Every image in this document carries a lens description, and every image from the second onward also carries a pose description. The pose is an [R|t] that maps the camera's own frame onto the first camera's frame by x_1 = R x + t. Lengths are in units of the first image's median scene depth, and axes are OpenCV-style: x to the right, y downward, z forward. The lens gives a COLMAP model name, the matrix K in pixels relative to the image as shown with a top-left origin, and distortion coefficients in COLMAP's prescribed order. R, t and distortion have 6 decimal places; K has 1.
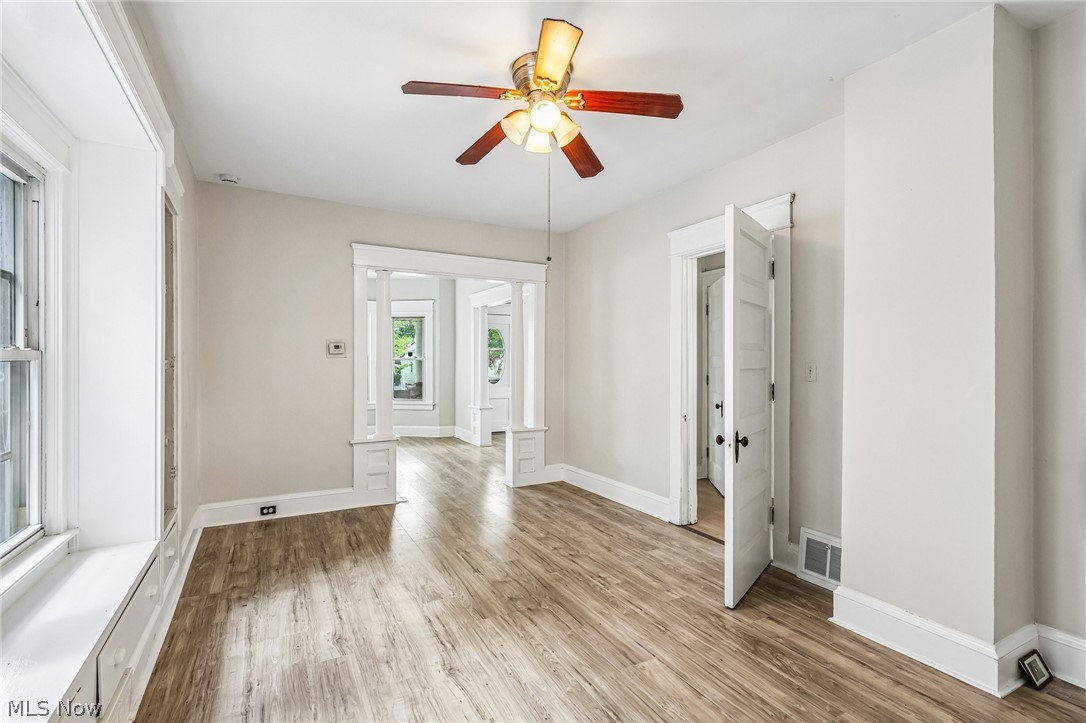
lens RADIAL K [[509.9, 0, 545.8], [0, 509.9, 358.6], [0, 0, 1]] dist [-0.004361, 0.001707]
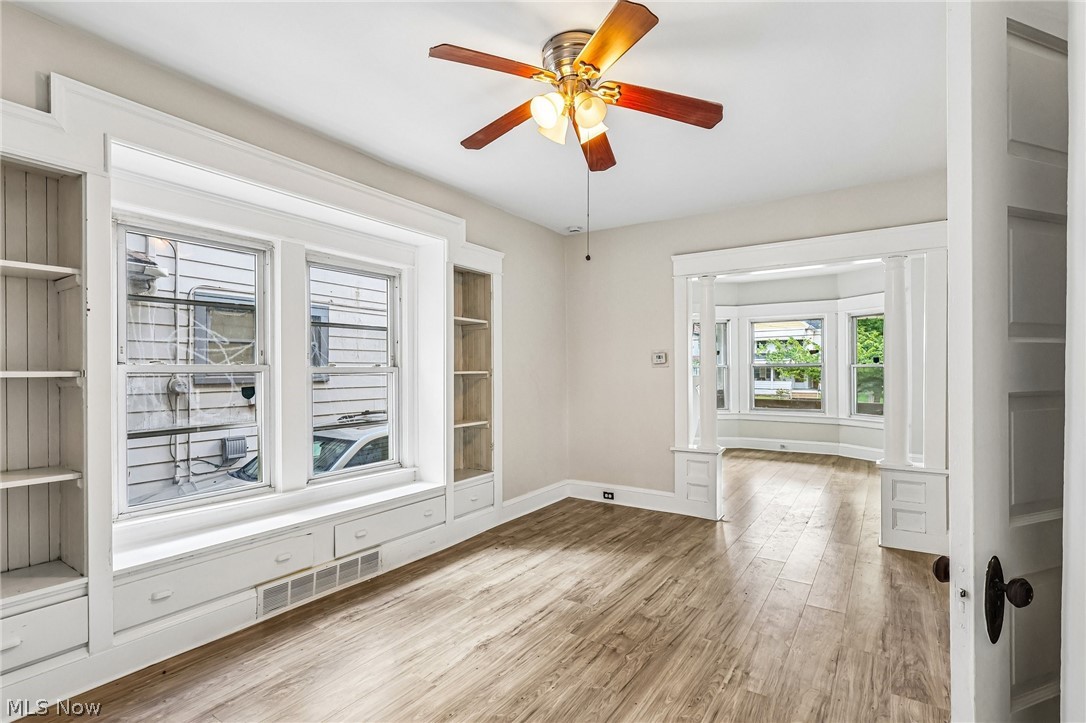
lens RADIAL K [[509.9, 0, 527.2], [0, 509.9, 369.7], [0, 0, 1]] dist [-0.004361, 0.001707]
pose [[0.444777, -0.003887, -0.895633, 0.625361], [0.011175, 0.999937, 0.001209, -0.001602], [0.895571, -0.010546, 0.444793, 0.421343]]
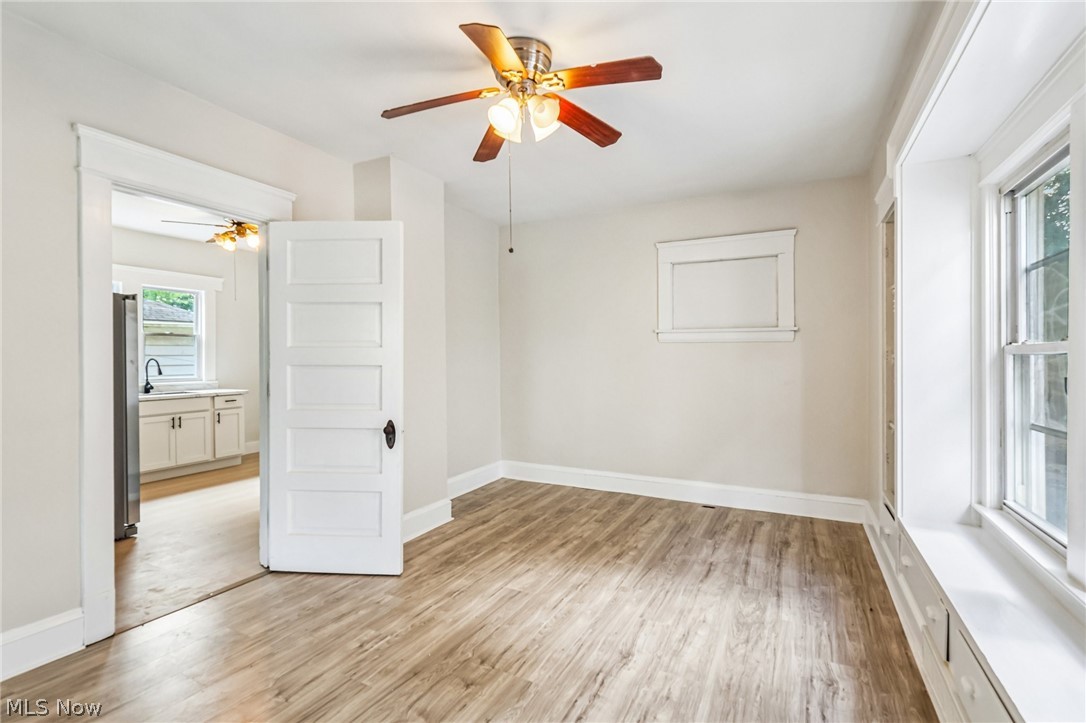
lens RADIAL K [[509.9, 0, 535.1], [0, 509.9, 365.6], [0, 0, 1]] dist [-0.004361, 0.001707]
pose [[-0.560689, -0.010058, 0.827965, -0.664979], [-0.004488, 0.999948, 0.009108, 0.010741], [-0.828014, 0.001390, -0.560705, 1.236142]]
